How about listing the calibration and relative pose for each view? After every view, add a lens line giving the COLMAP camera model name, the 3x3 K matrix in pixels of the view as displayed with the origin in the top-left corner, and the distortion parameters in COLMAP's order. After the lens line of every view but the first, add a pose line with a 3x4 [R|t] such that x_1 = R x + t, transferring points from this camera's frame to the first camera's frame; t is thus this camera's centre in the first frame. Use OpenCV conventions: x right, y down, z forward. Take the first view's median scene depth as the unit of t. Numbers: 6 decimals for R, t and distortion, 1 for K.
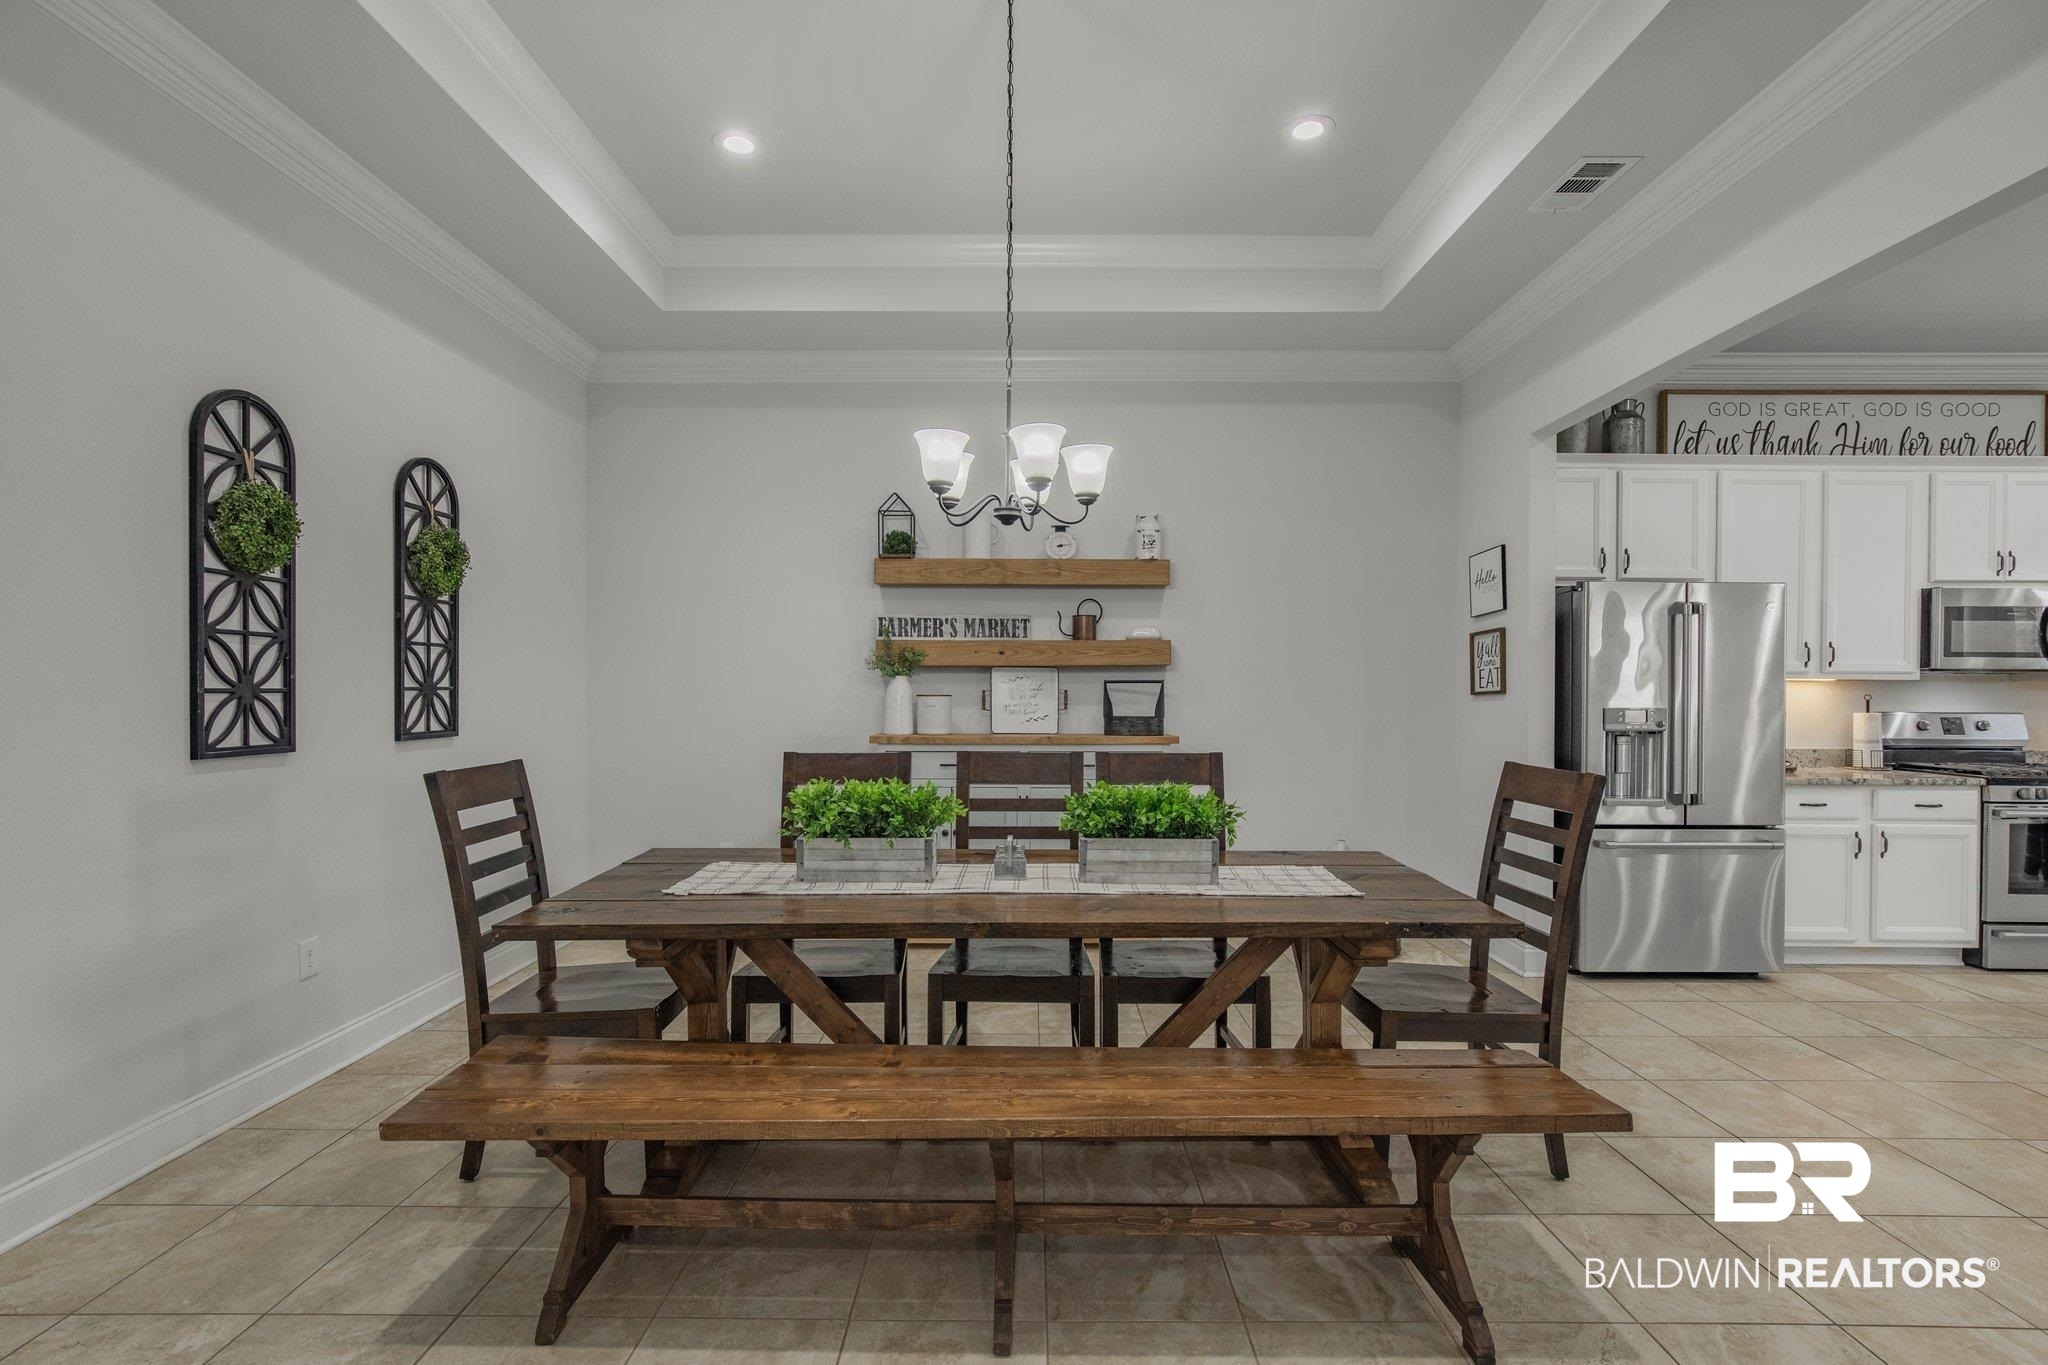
lens RADIAL K [[938.1, 0, 1024.7], [0, 938.1, 693.6], [0, 0, 1]] dist [-0.013714, 0.005610]
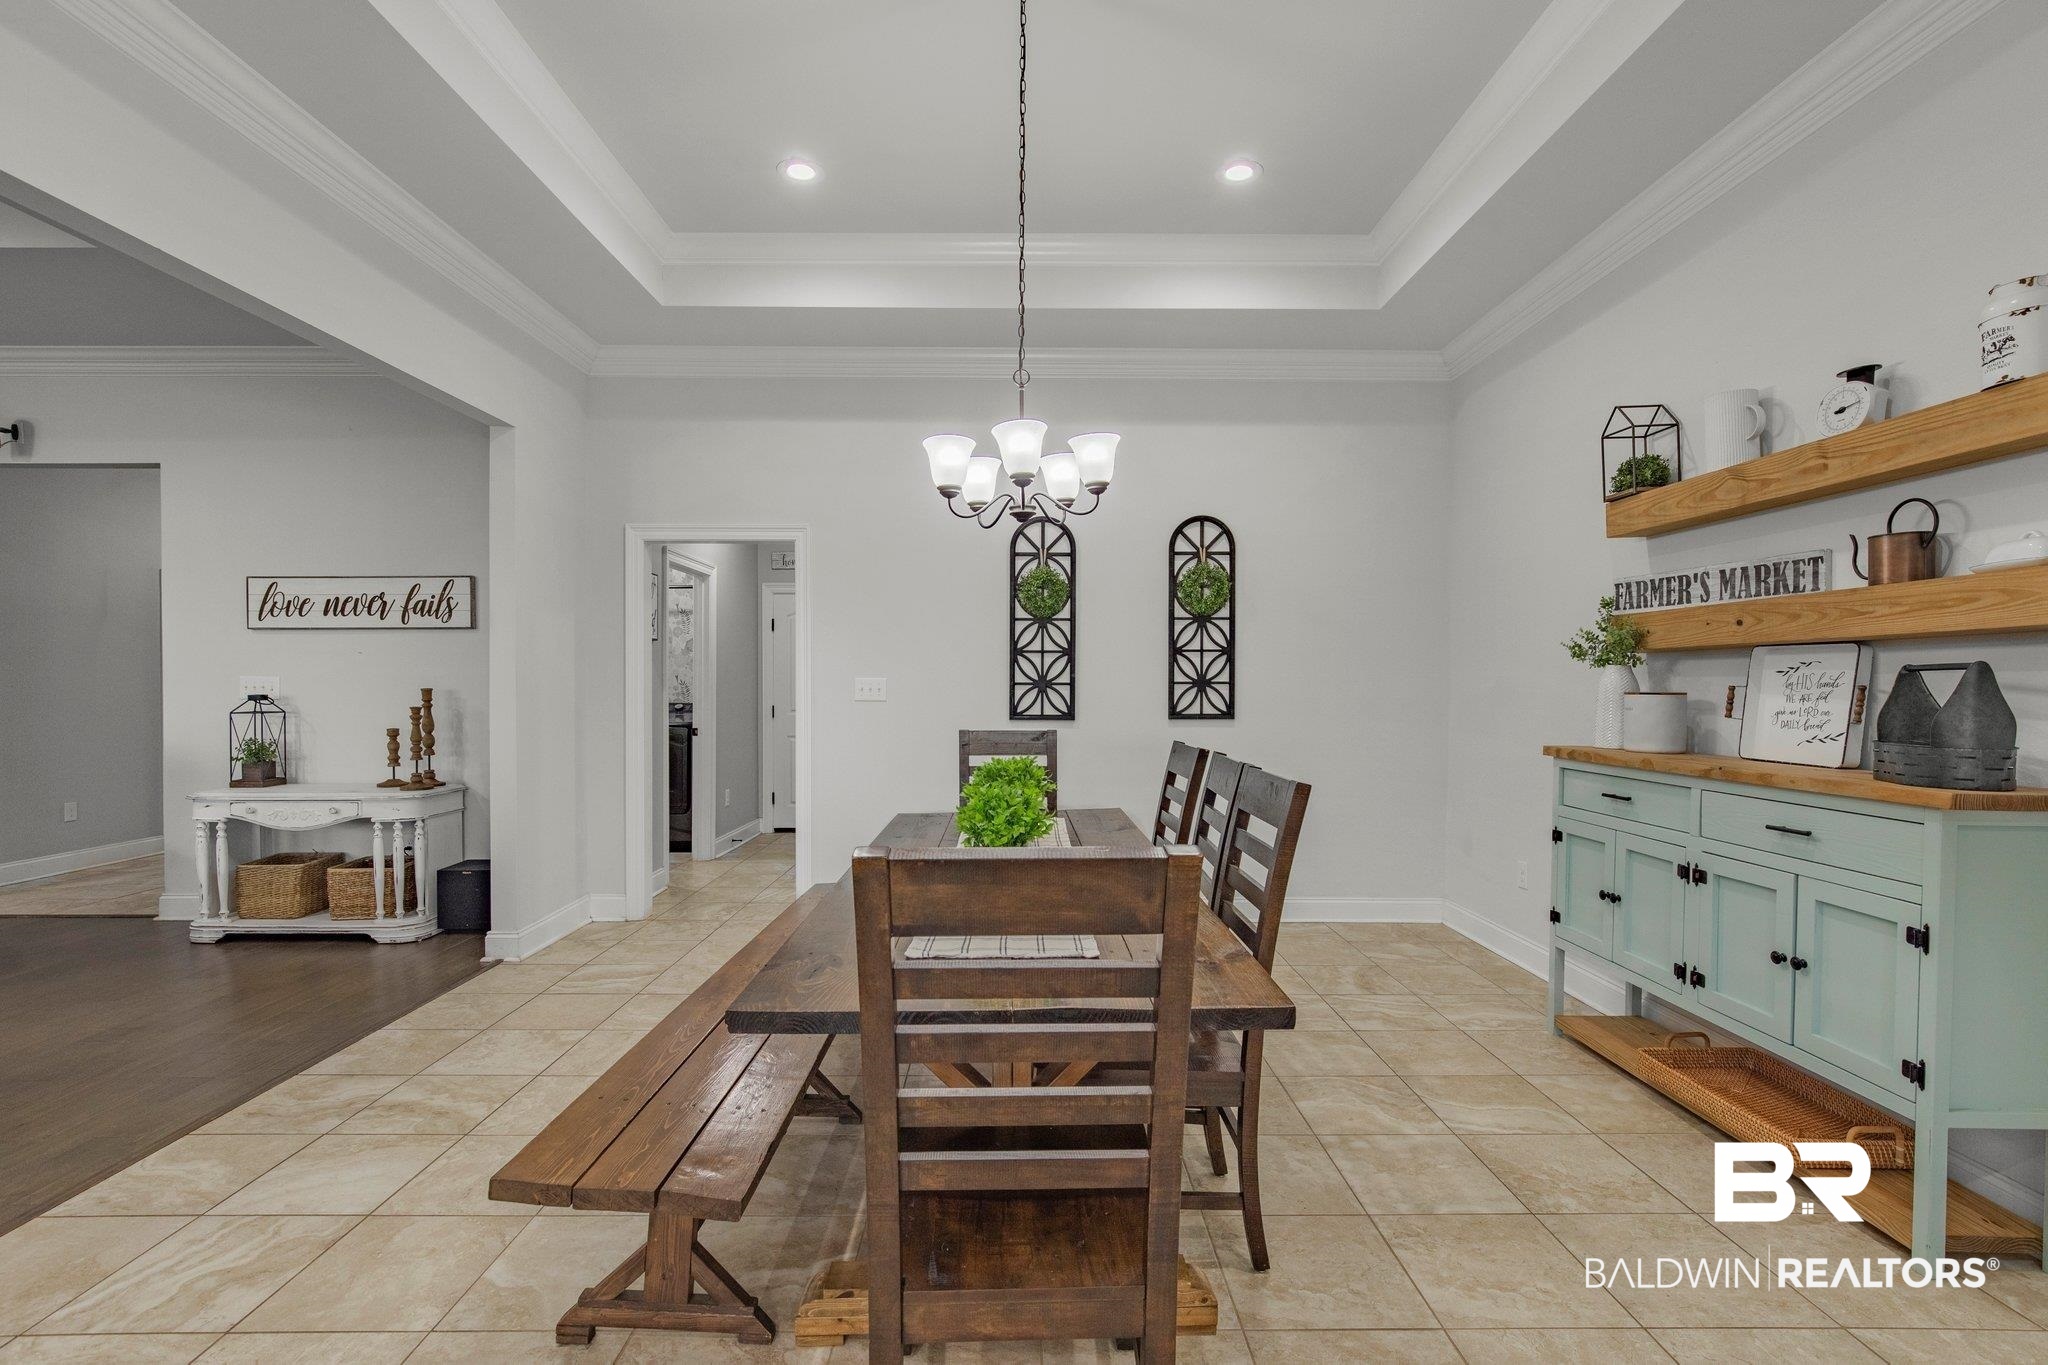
lens RADIAL K [[938.1, 0, 1039.4], [0, 938.1, 704.5], [0, 0, 1]] dist [-0.013714, 0.005610]
pose [[0.022176, 0.024111, -0.999463, 0.562212], [-0.005014, 0.999699, 0.024006, -0.003412], [0.999742, 0.004479, 0.022290, 0.551724]]
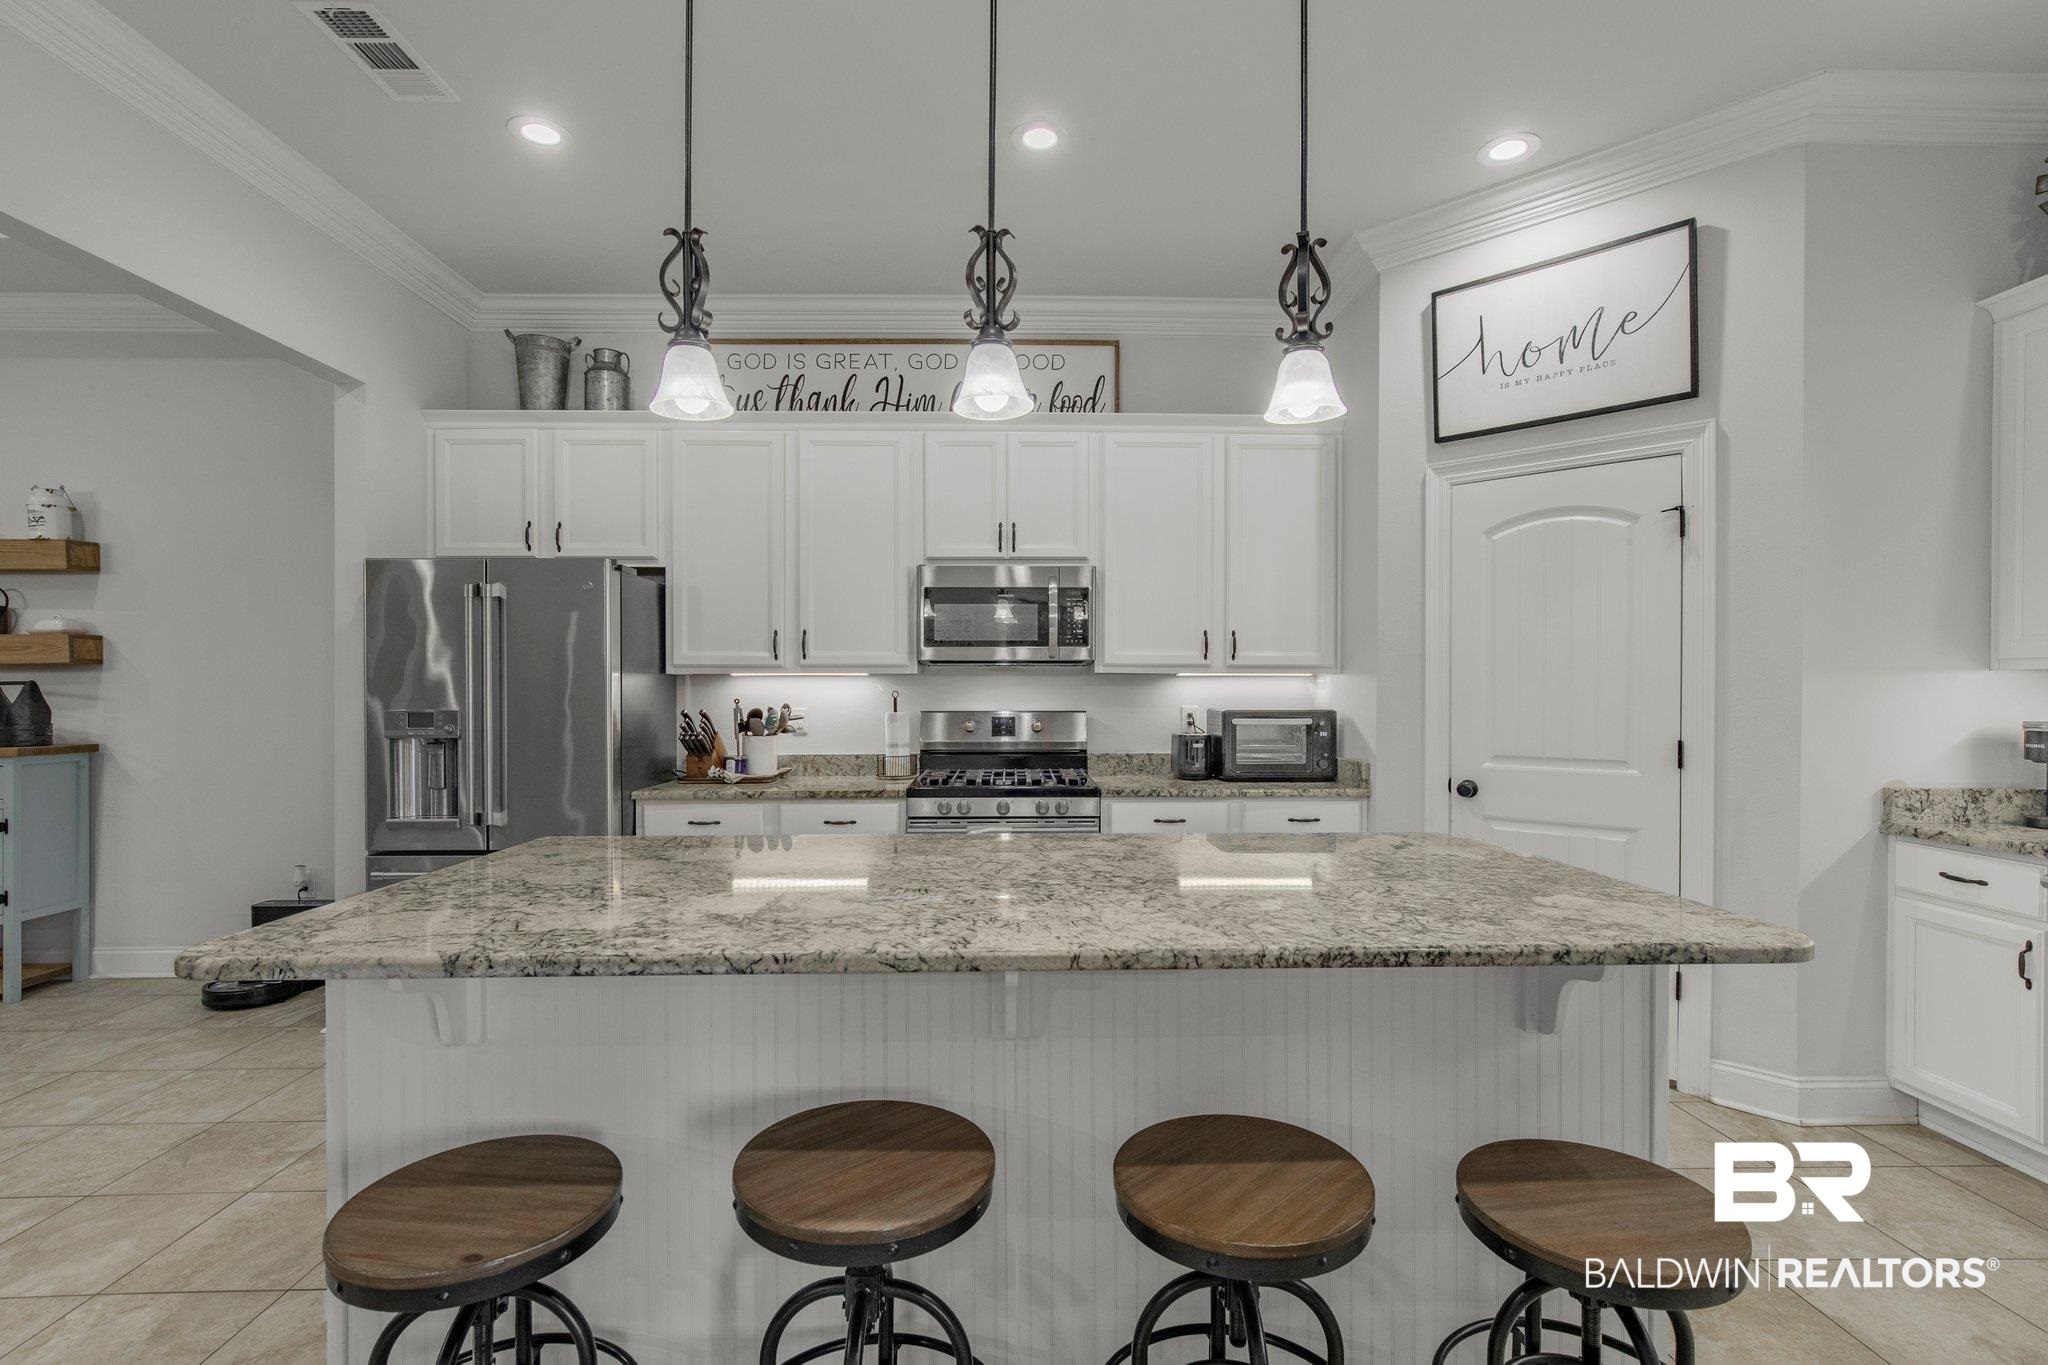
lens RADIAL K [[938.1, 0, 1033.5], [0, 938.1, 693.2], [0, 0, 1]] dist [-0.013714, 0.005610]
pose [[0.999347, -0.008628, 0.035088, 1.009559], [0.008753, 0.999956, -0.003427, 0.007009], [-0.035057, 0.003732, 0.999378, 0.131224]]
